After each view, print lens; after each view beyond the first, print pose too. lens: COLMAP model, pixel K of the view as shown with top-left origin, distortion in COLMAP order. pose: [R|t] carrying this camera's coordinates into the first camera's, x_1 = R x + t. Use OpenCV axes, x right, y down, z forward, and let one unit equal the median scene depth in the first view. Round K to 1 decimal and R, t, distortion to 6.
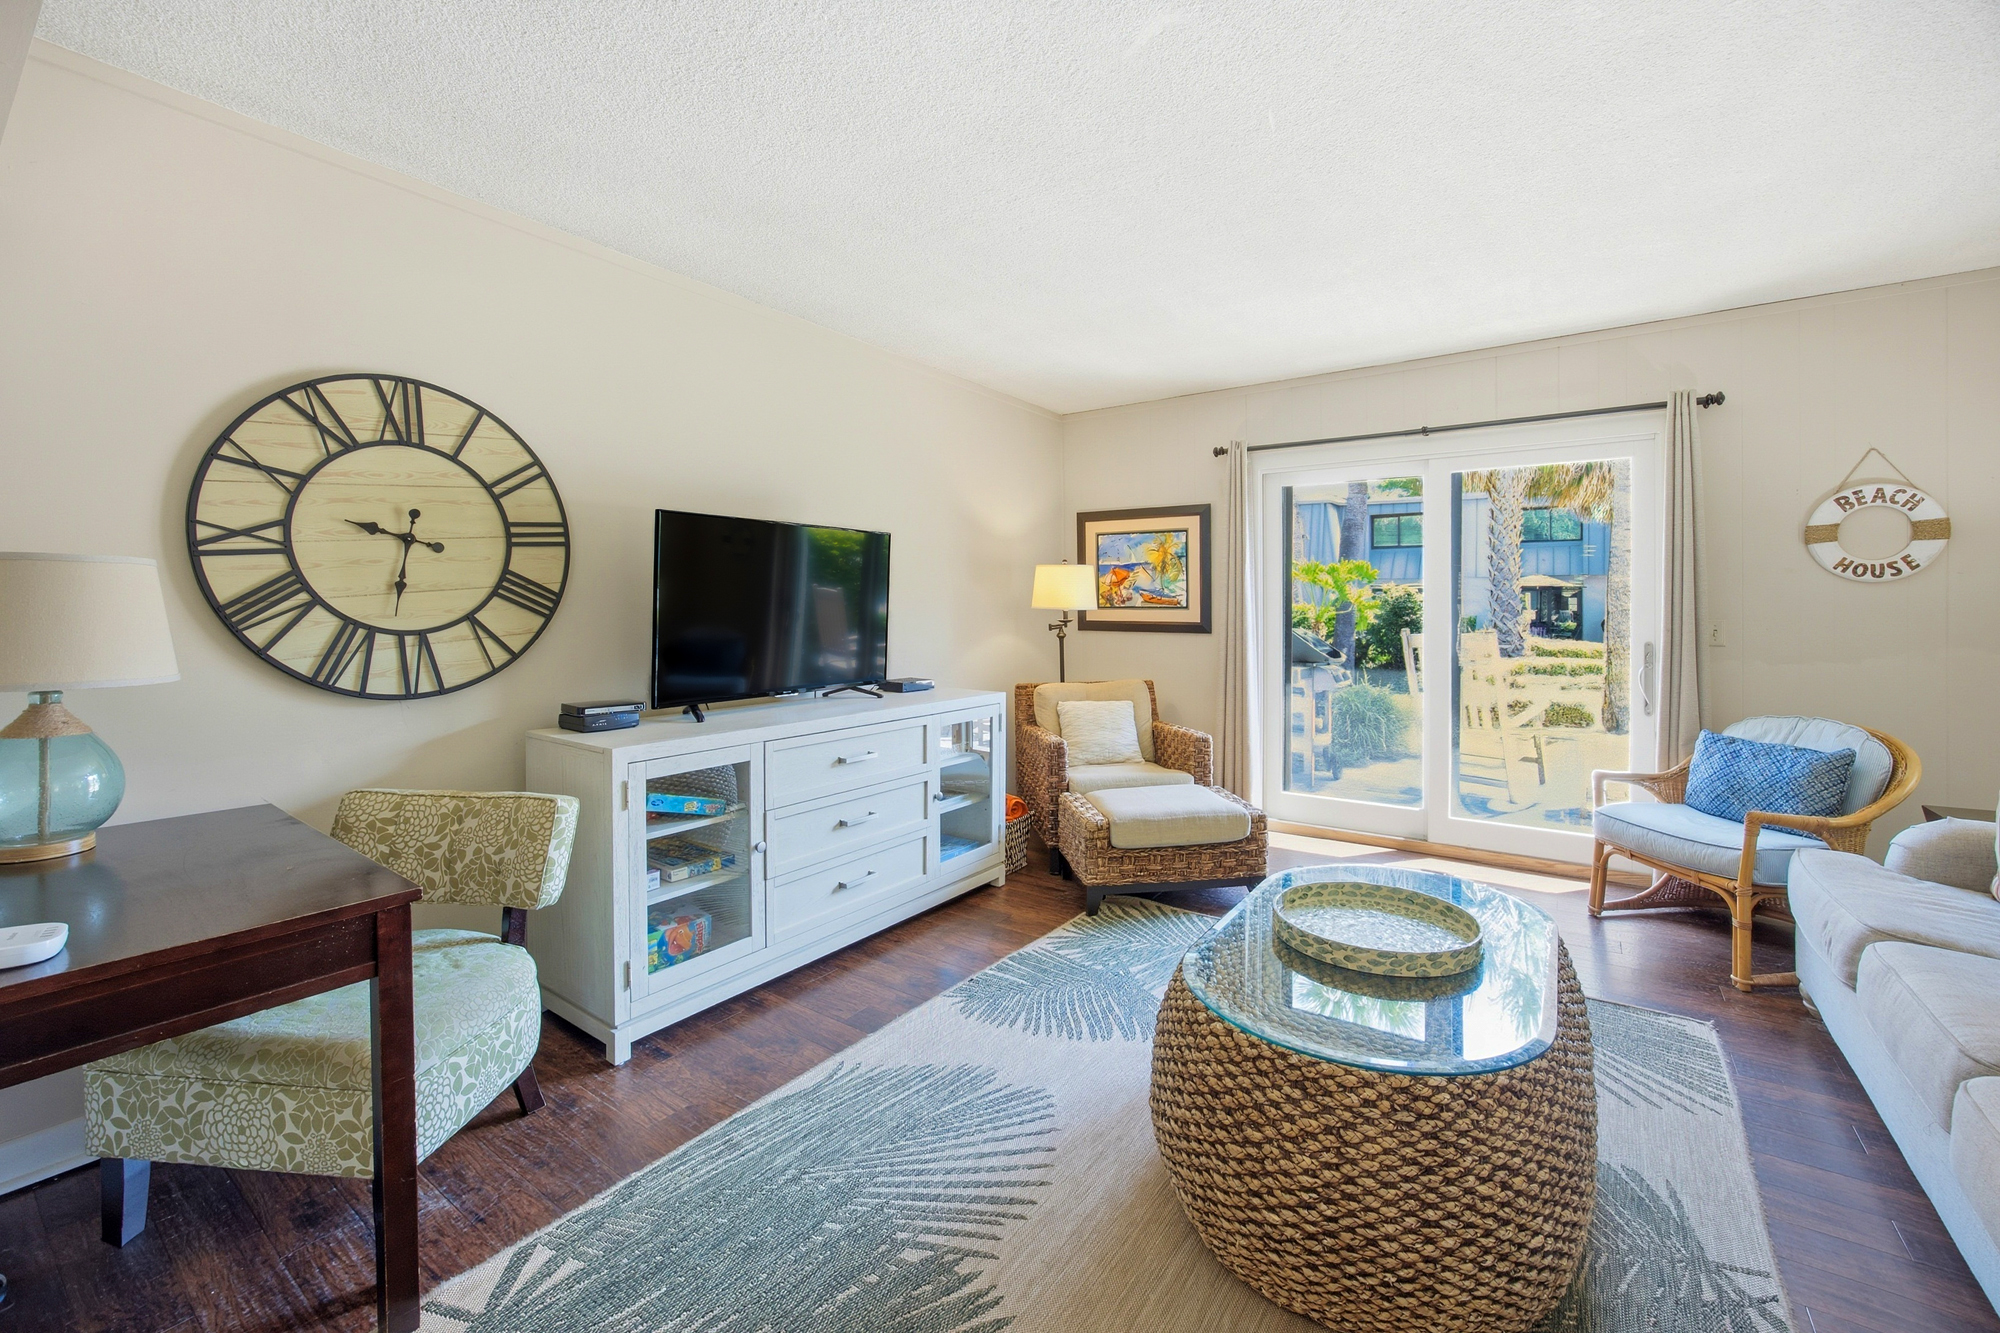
lens RADIAL K [[826.6, 0, 1006.6], [0, 826.6, 615.3], [0, 0, 1]] dist [-0.001163, 0.000705]
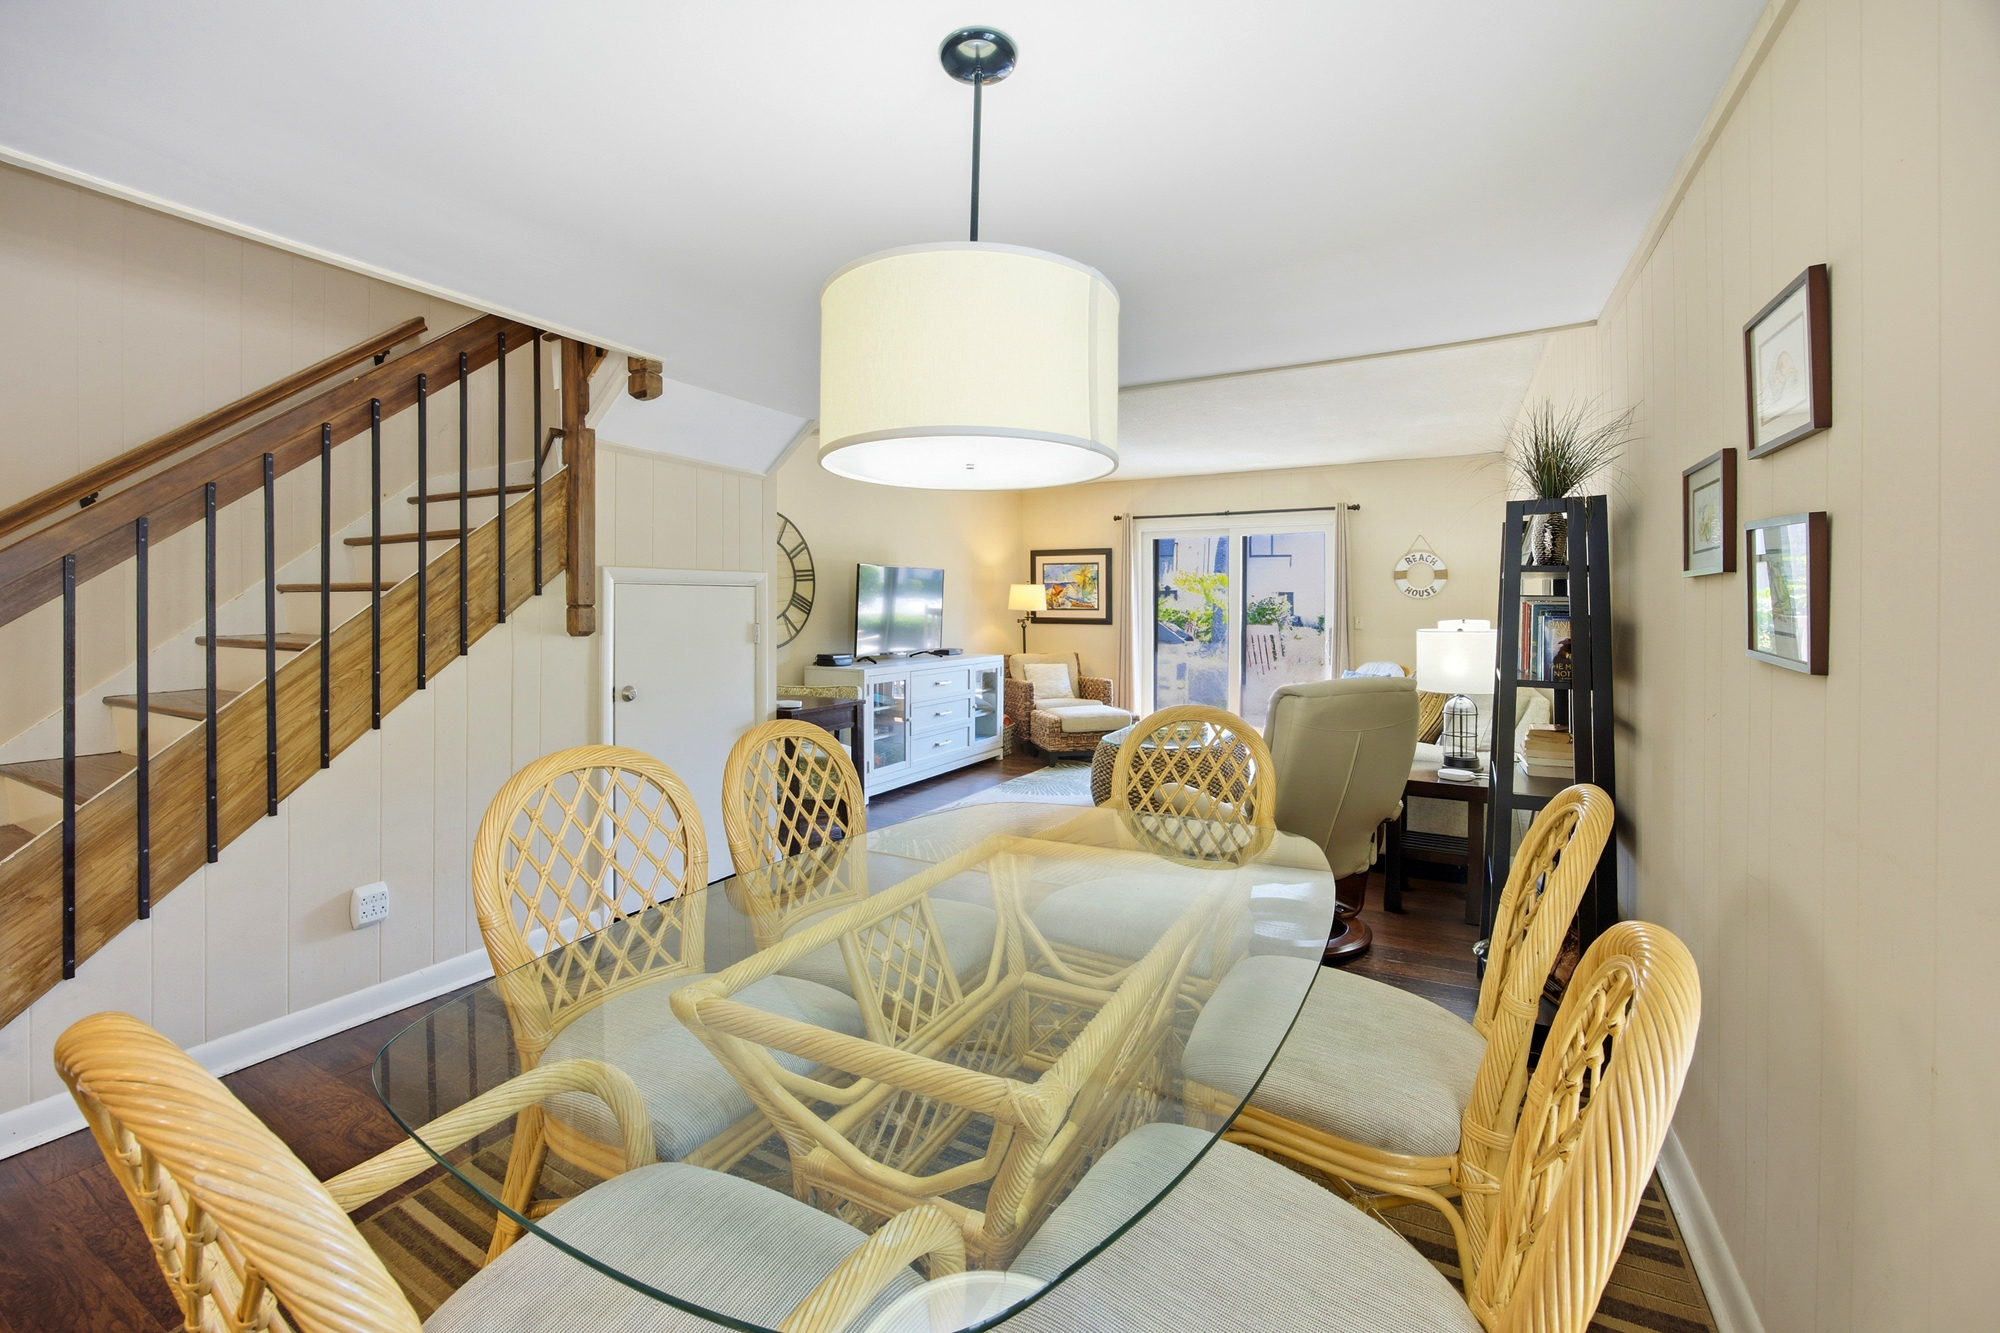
lens RADIAL K [[820.8, 0, 1005.0], [0, 820.8, 630.6], [0, 0, 1]] dist [-0.001898, 0.000005]
pose [[0.993440, -0.000773, 0.114349, -0.228830], [-0.001472, 0.999808, 0.019546, 0.001926], [-0.114342, -0.019586, 0.993248, -0.908071]]
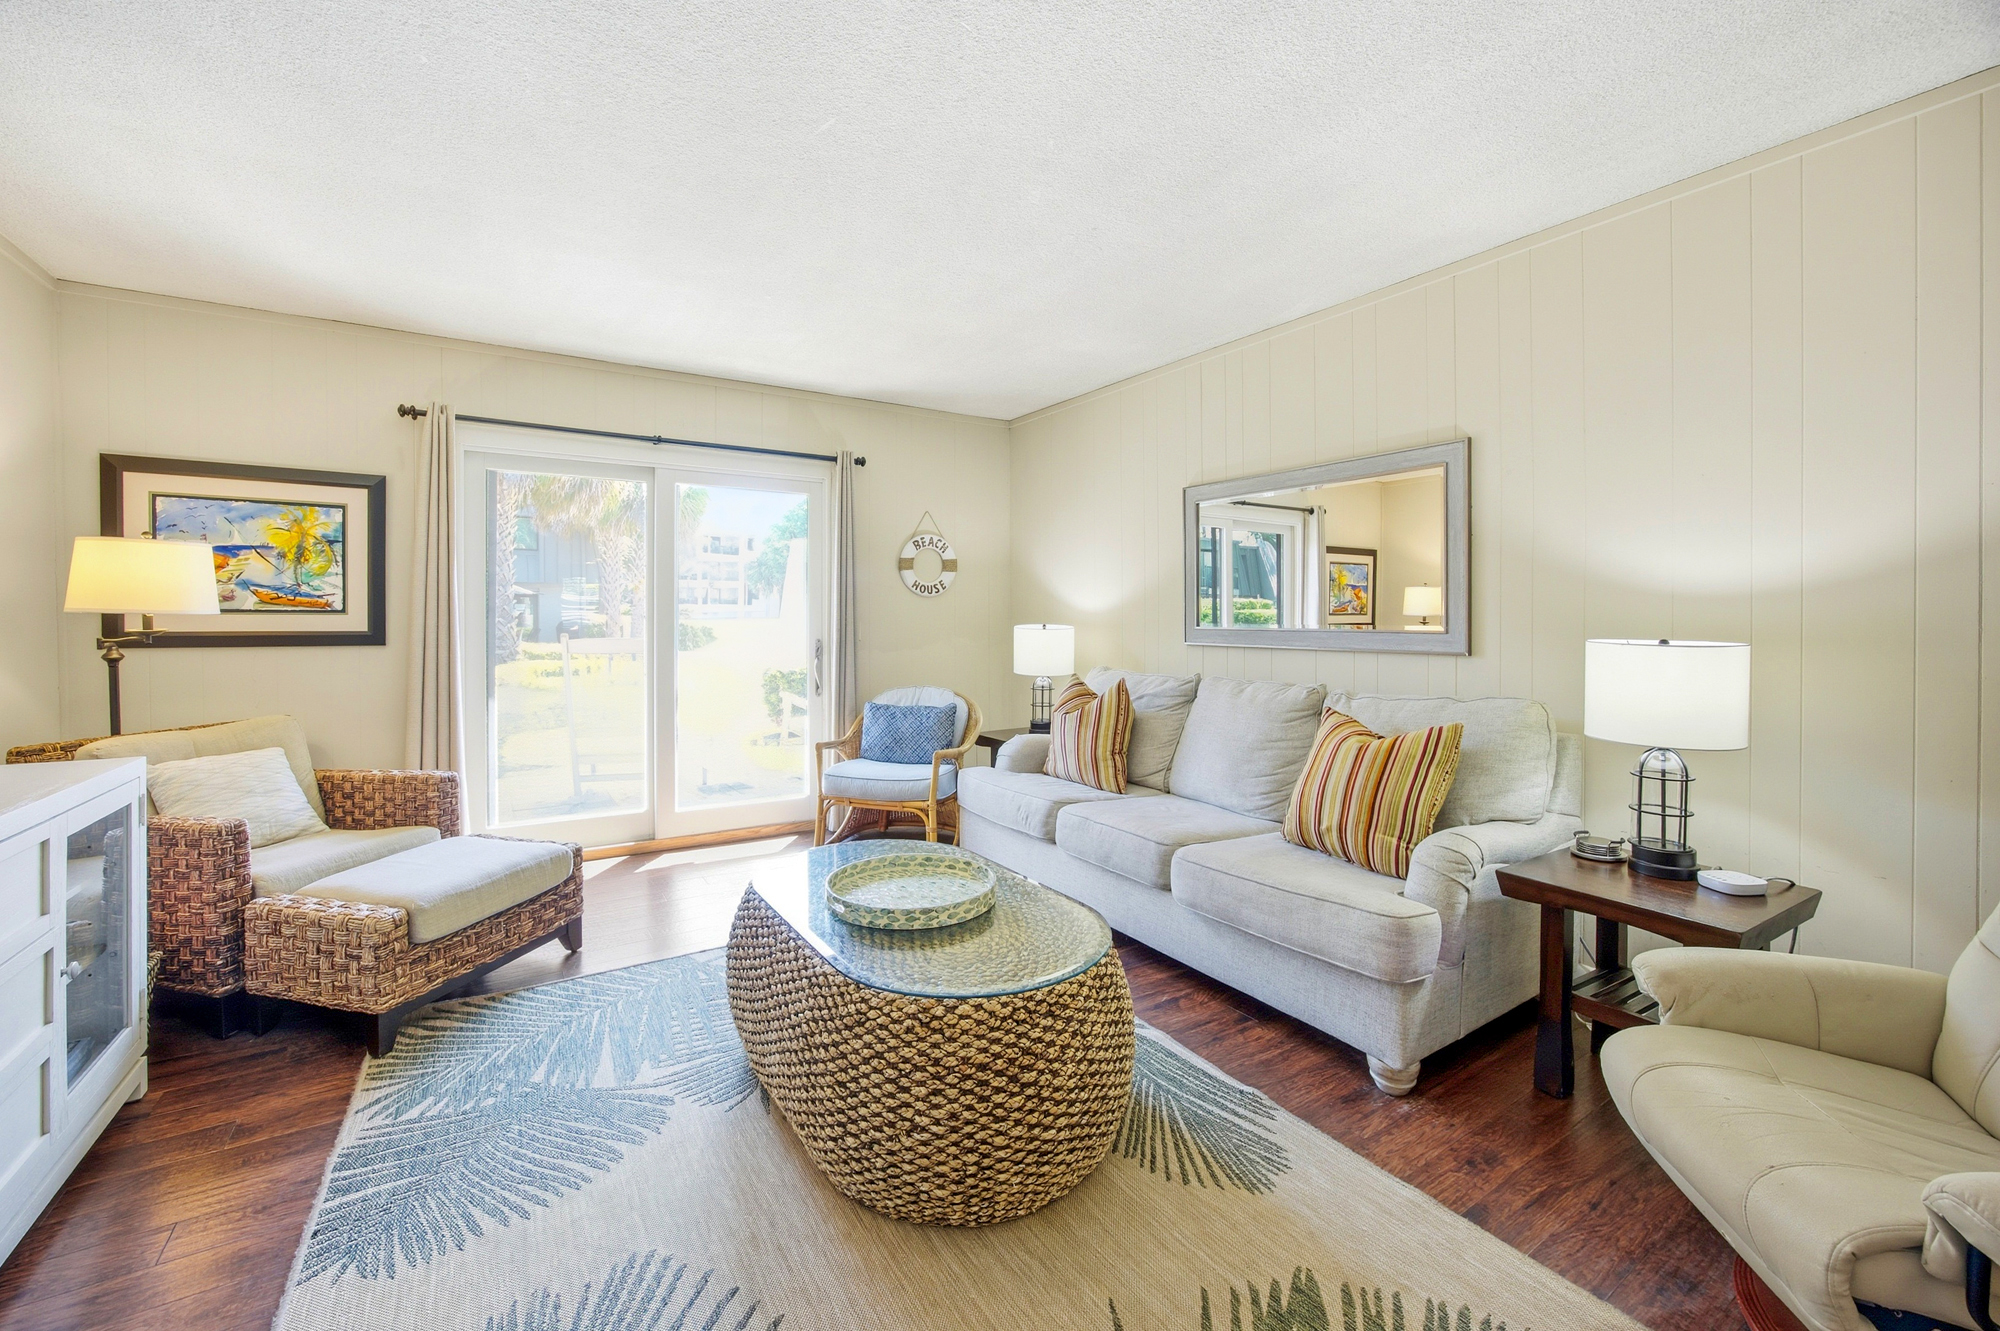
lens RADIAL K [[824.0, 0, 995.7], [0, 824.0, 616.3], [0, 0, 1]] dist [-0.038020, 0.019921]
pose [[0.388253, -0.000575, 0.921553, -0.320779], [0.006652, 0.999976, -0.002179, 0.000918], [-0.921529, 0.006976, 0.388247, 0.260738]]
